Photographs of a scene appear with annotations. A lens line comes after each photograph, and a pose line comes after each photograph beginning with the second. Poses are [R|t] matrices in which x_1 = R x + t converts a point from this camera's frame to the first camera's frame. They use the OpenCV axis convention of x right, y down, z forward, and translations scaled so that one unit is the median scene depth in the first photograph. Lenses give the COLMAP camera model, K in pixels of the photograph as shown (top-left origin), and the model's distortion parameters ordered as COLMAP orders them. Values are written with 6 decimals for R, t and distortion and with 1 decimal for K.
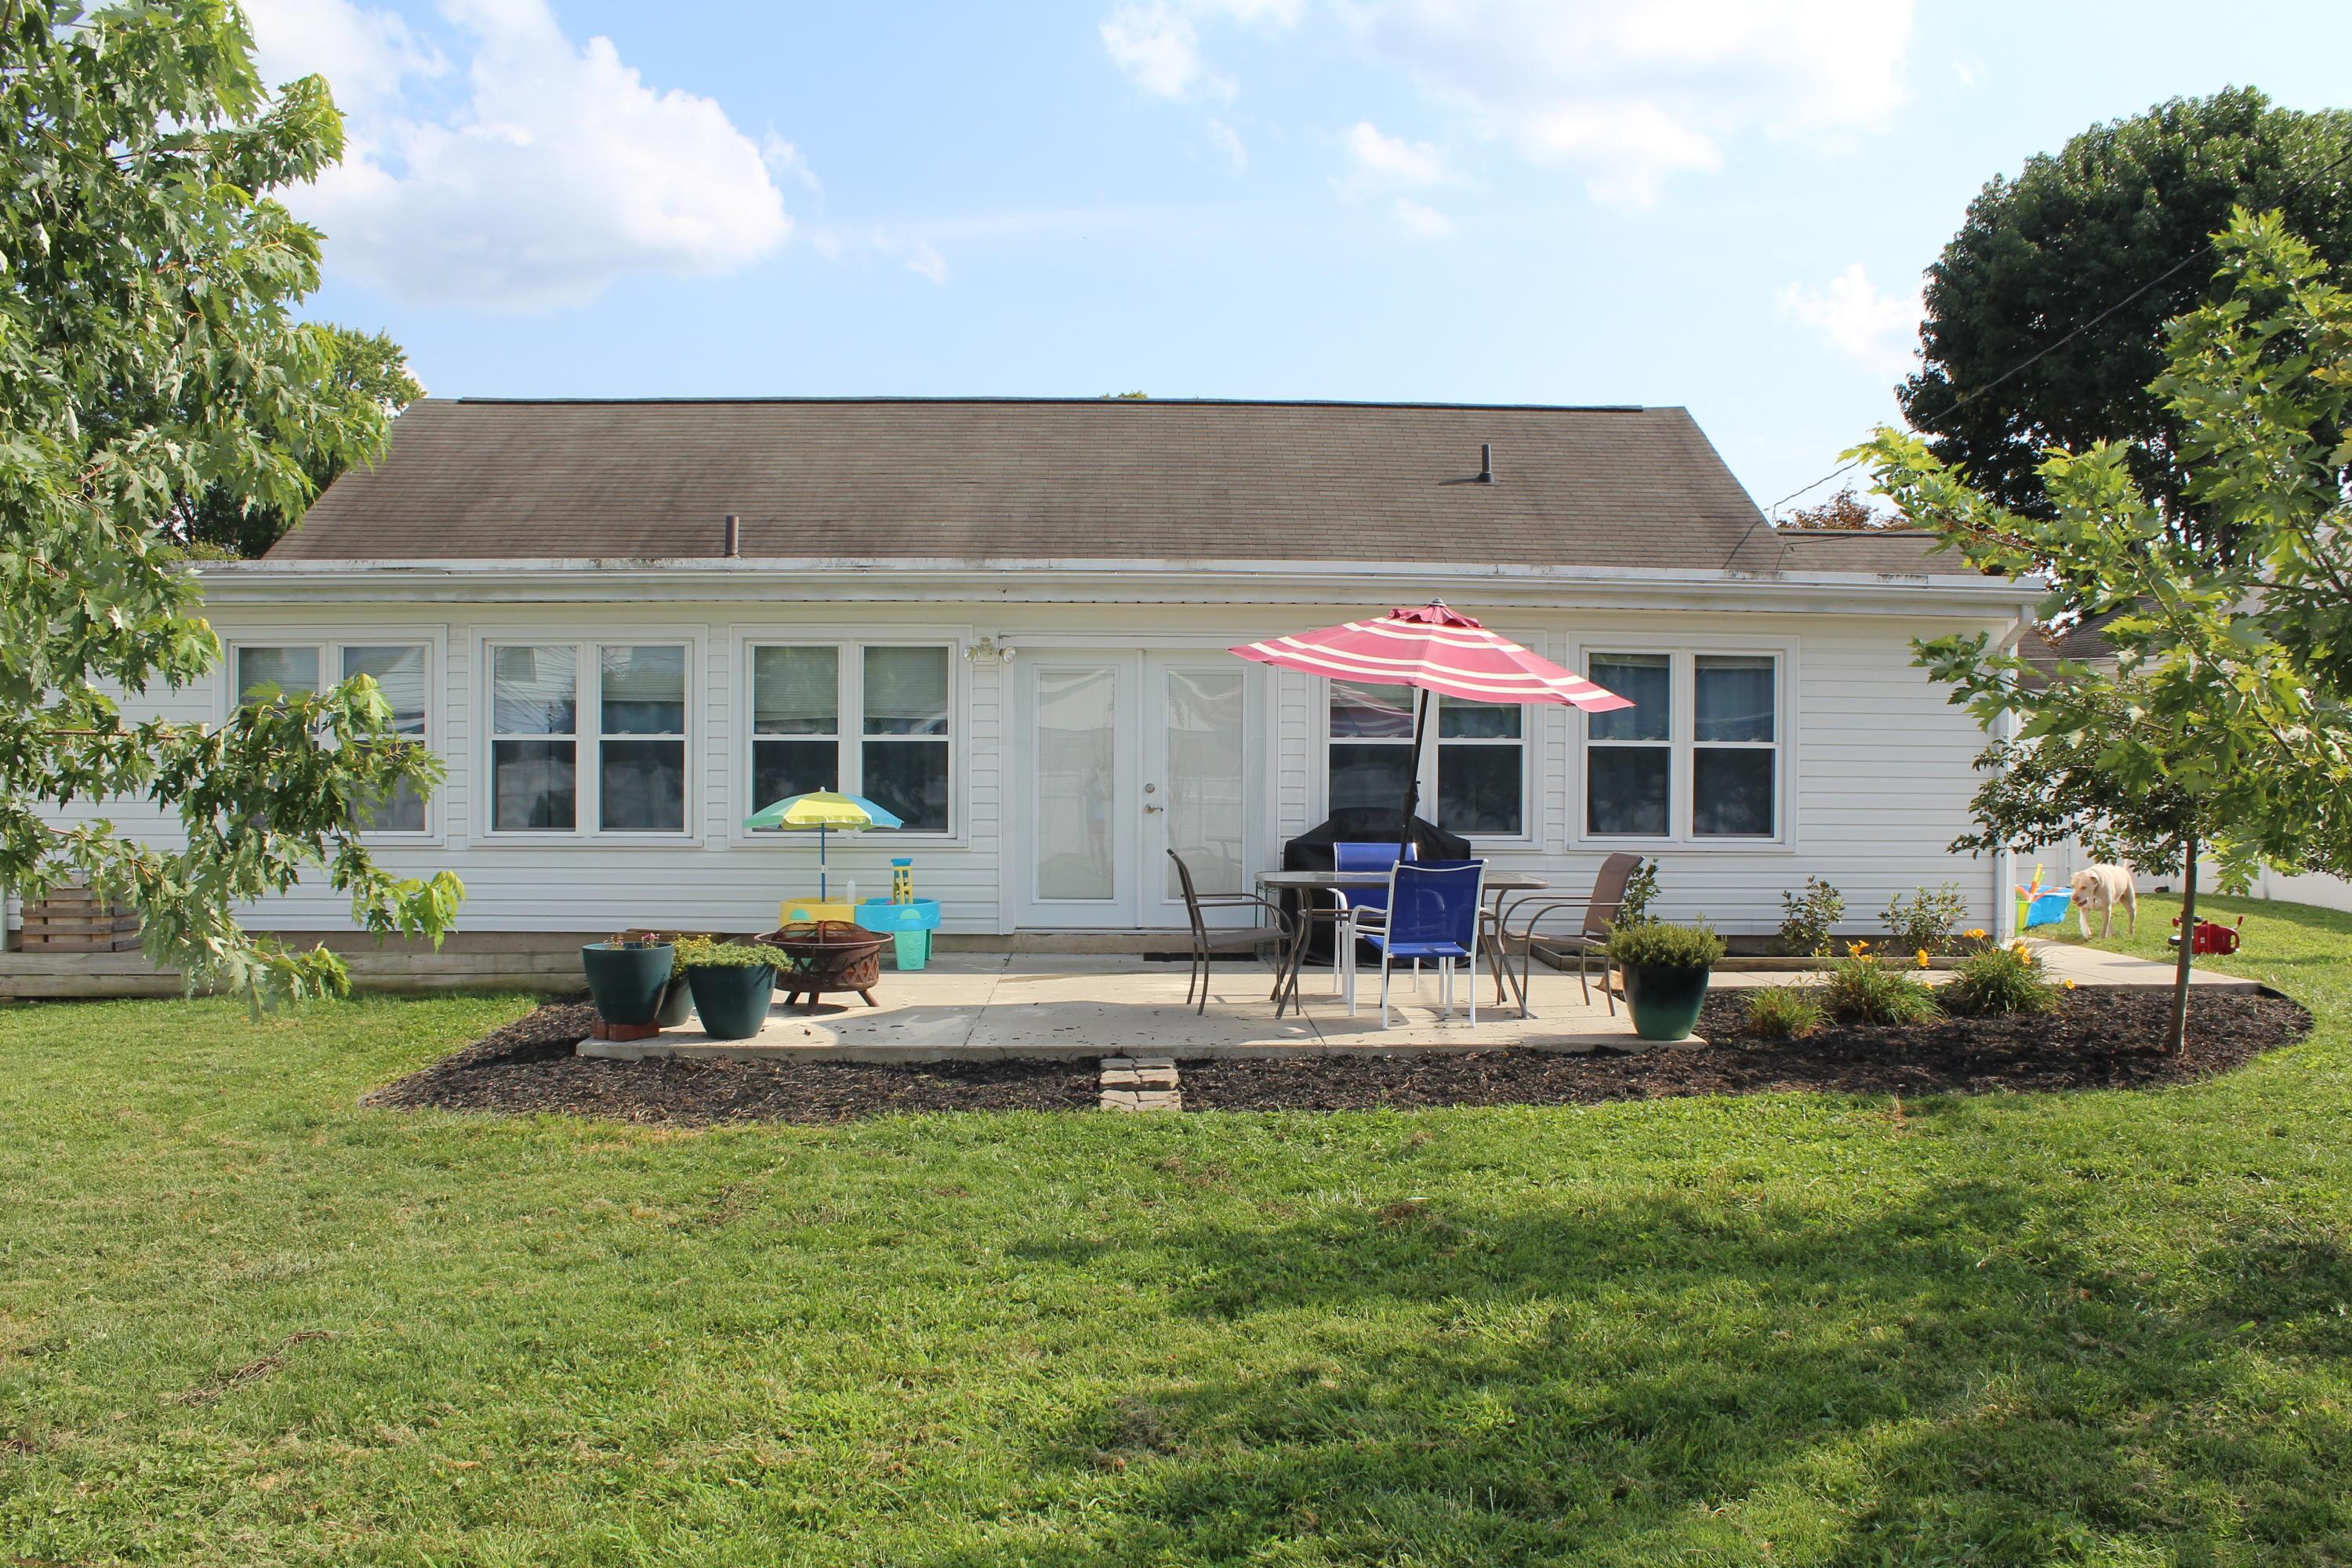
lens RADIAL K [[2035.5, 0, 1166.3], [0, 2035.5, 792.0], [0, 0, 1]] dist [-0.135506, 0.107095]
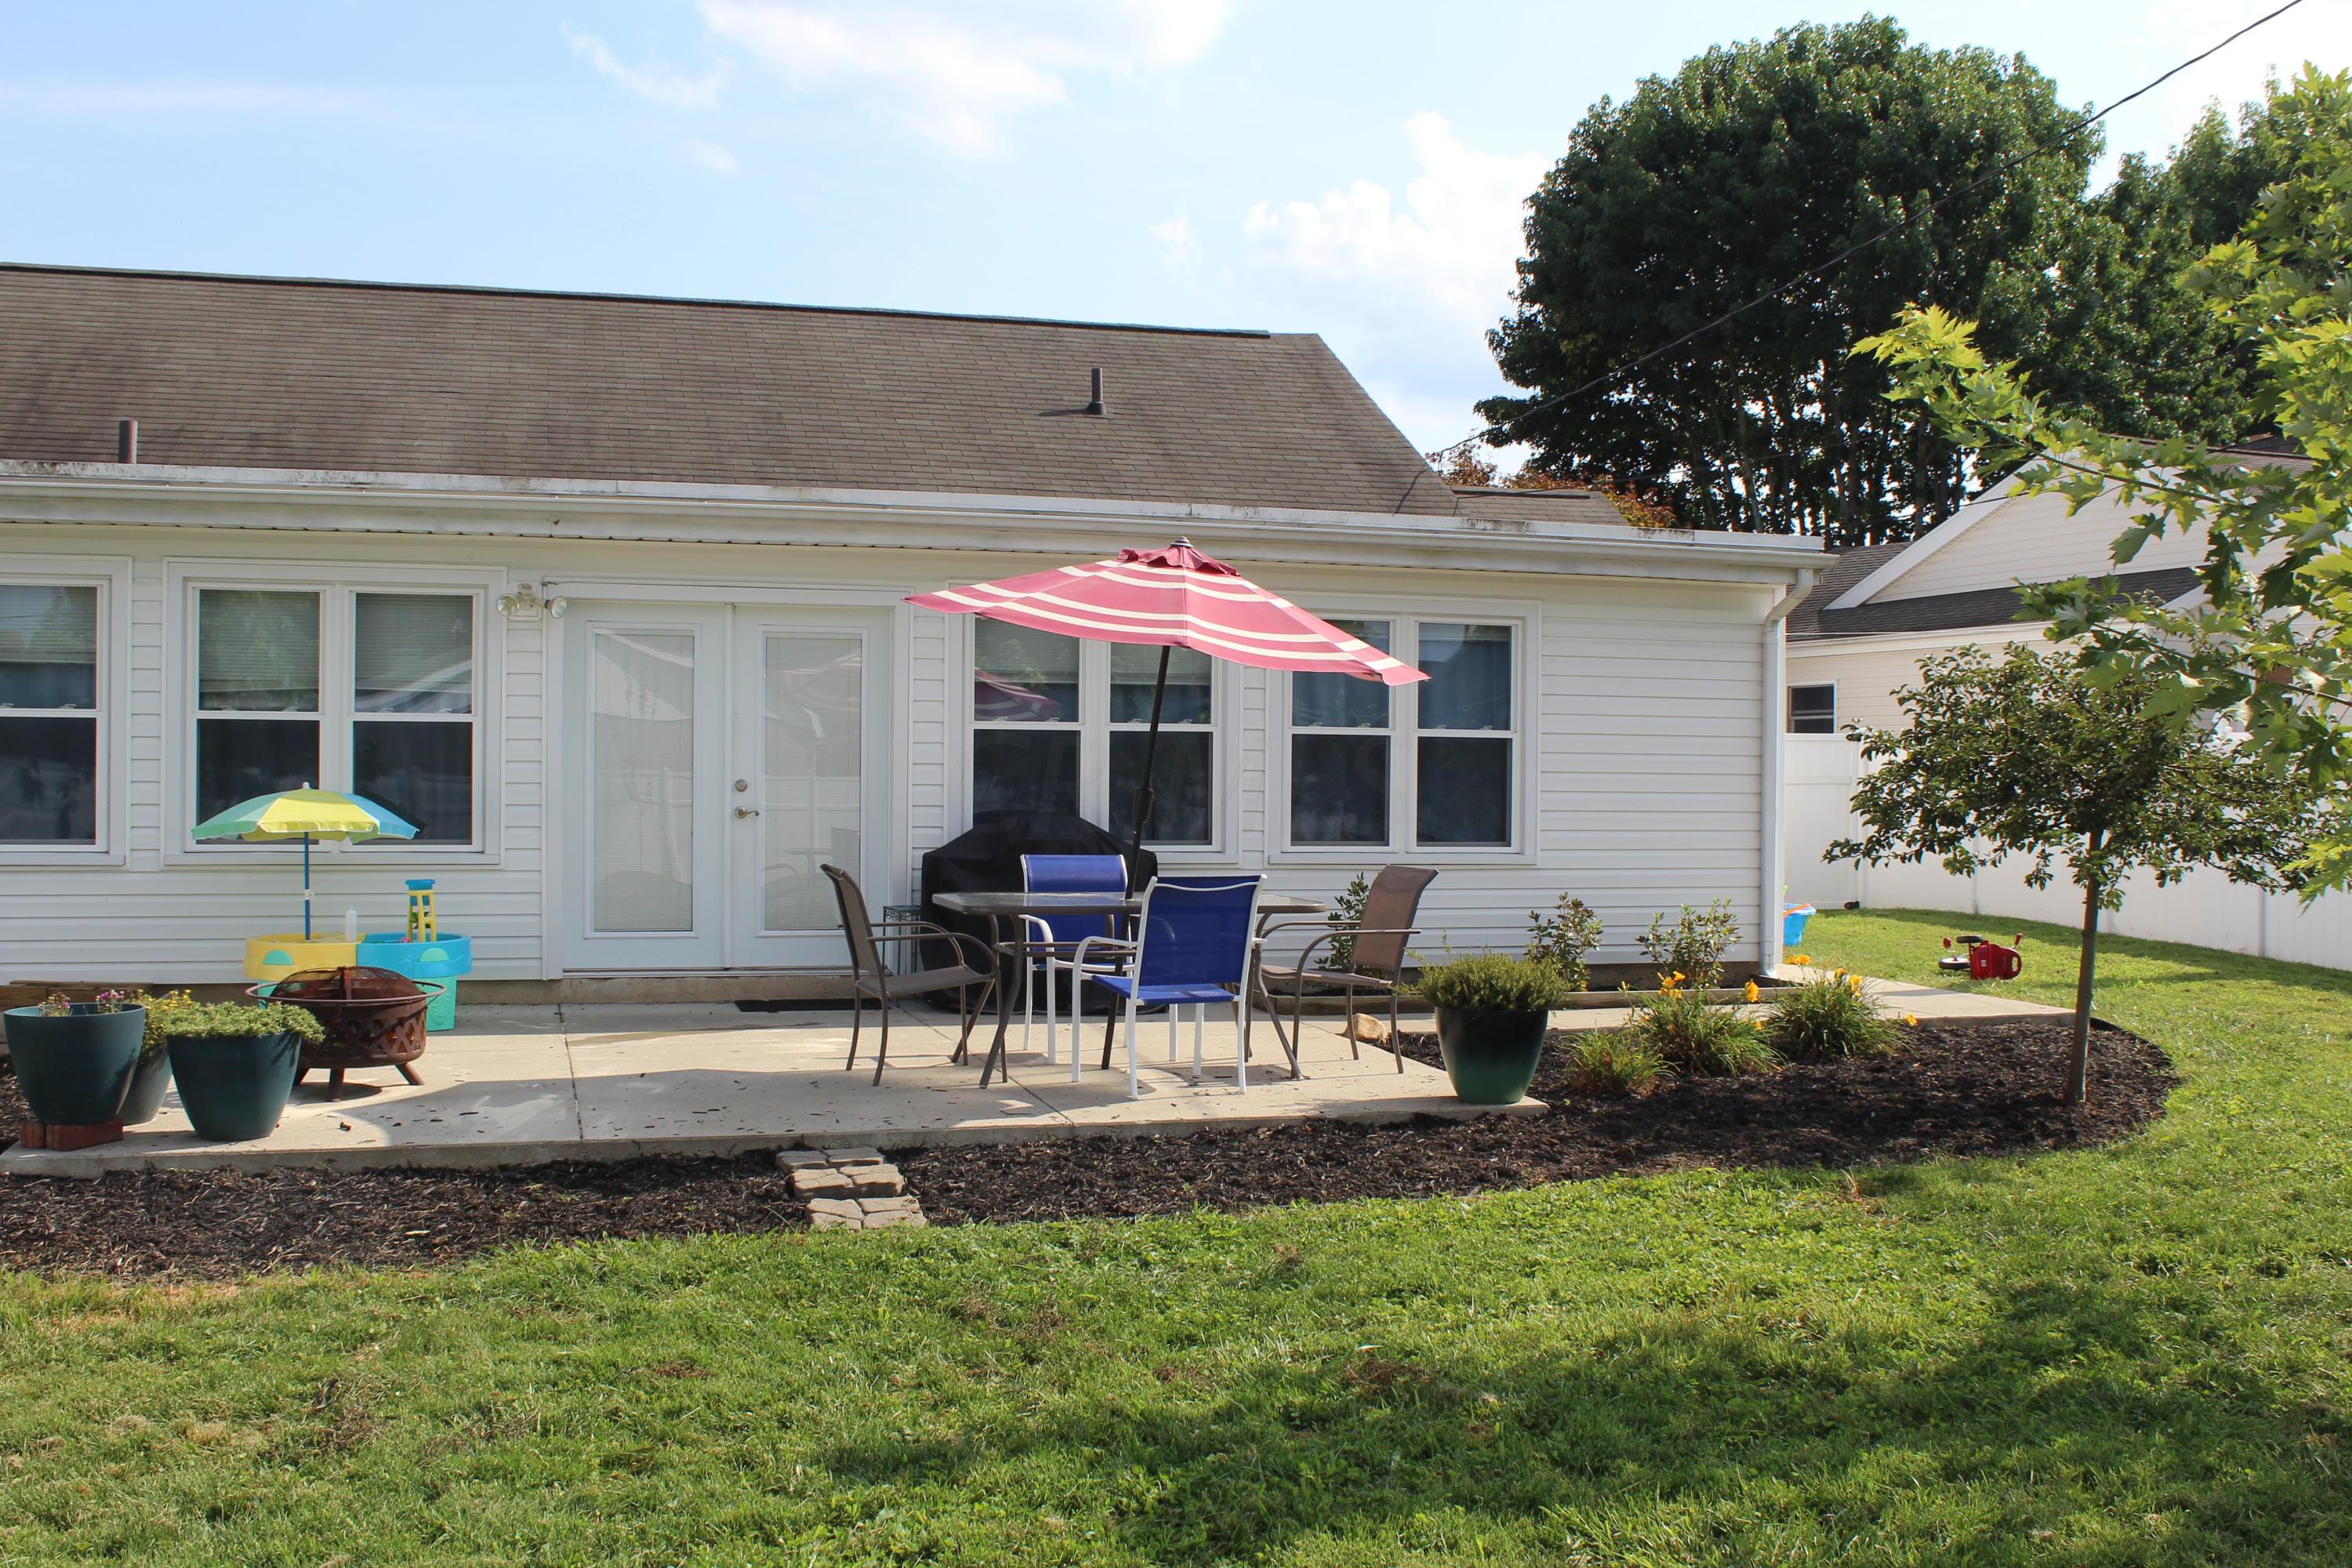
lens RADIAL K [[2358.9, 0, 1149.1], [0, 2358.9, 734.8], [0, 0, 1]] dist [-0.074170, 0.000000]
pose [[0.968986, 0.006452, 0.247031, -0.093285], [0.000322, 0.999625, -0.027370, 0.004158], [-0.247115, 0.026601, 0.968621, 0.123459]]
